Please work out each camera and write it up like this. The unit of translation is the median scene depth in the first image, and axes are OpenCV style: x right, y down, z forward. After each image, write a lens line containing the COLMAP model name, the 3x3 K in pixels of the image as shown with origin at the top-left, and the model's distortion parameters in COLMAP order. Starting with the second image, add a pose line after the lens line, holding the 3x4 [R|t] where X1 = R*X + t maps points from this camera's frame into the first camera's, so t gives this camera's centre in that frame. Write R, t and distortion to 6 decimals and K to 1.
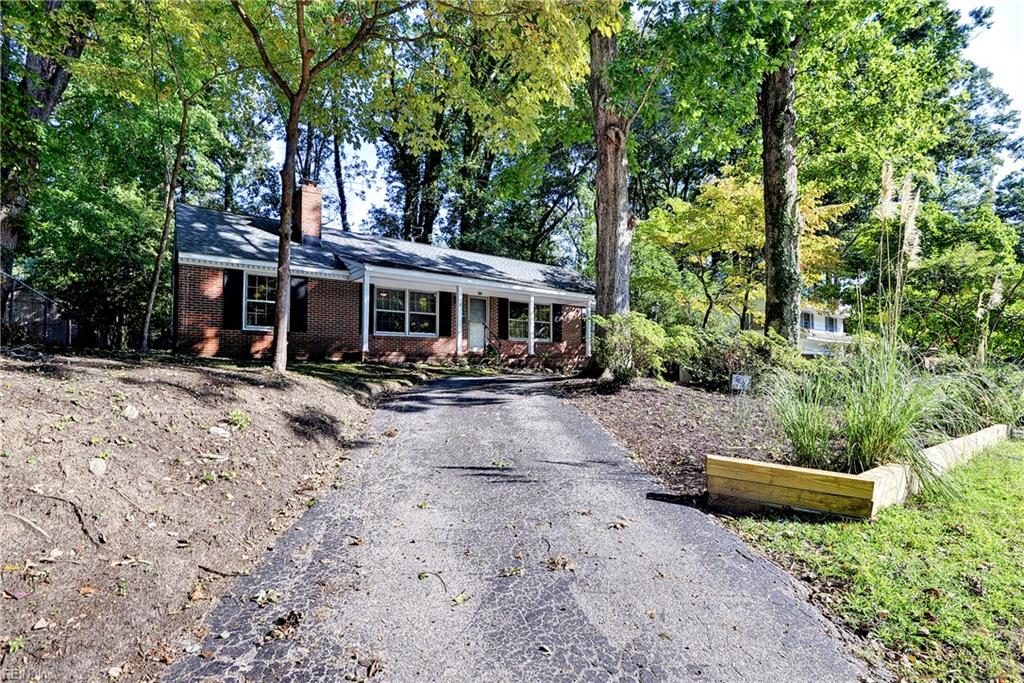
lens RADIAL K [[472.2, 0, 512.0], [0, 472.2, 341.5], [0, 0, 1]] dist [-0.012152, -0.000276]
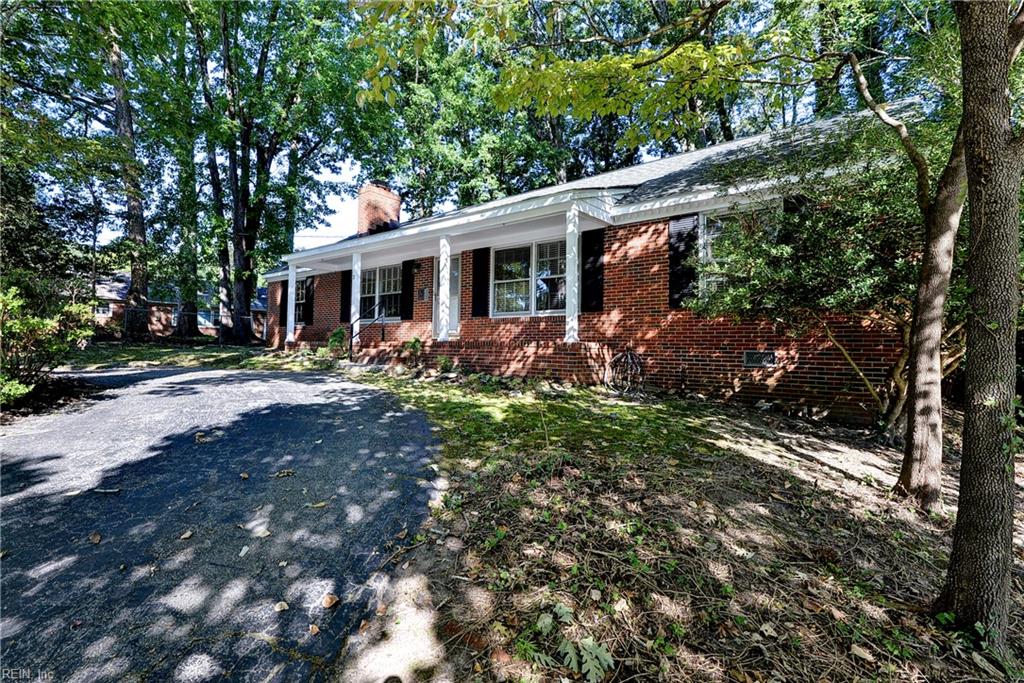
lens RADIAL K [[473.7, 0, 509.9], [0, 473.7, 332.2], [0, 0, 1]] dist [0.017804, -0.000588]
pose [[0.248605, -0.043265, -0.967638, 0.630435], [0.027701, 0.998911, -0.037547, 0.041943], [0.968209, -0.017470, 0.249533, 0.984598]]
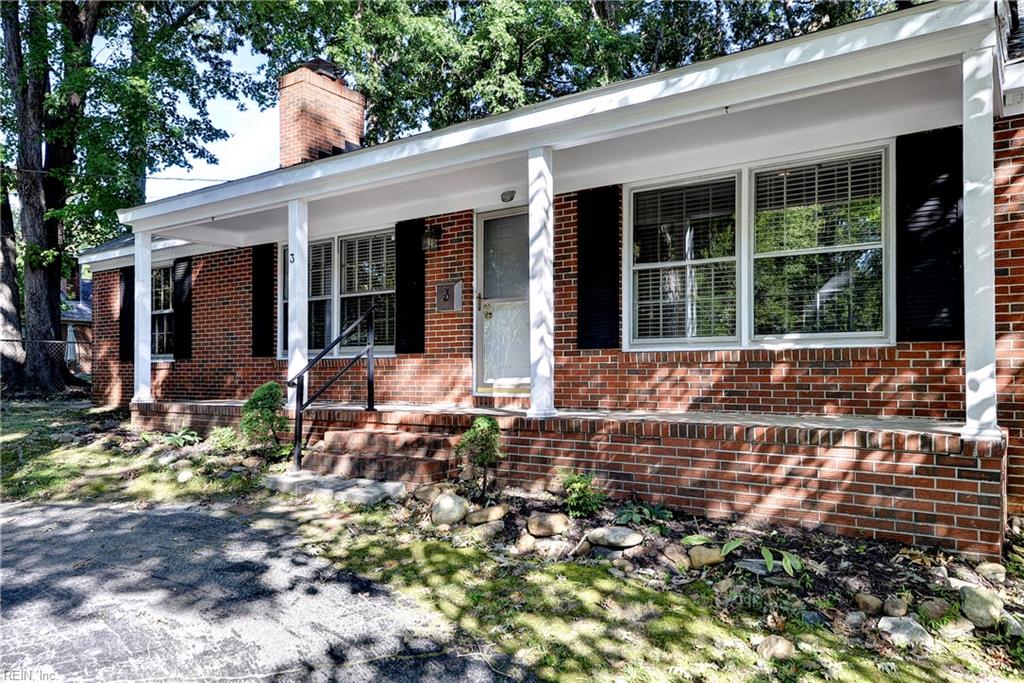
lens RADIAL K [[710.7, 0, 540.1], [0, 710.7, 365.8], [0, 0, 1]] dist [0.007804, -0.000819]
pose [[0.317837, -0.017336, -0.947987, 0.371928], [0.045937, 0.998940, -0.002866, 0.004181], [0.947032, -0.042637, 0.318296, 0.939870]]
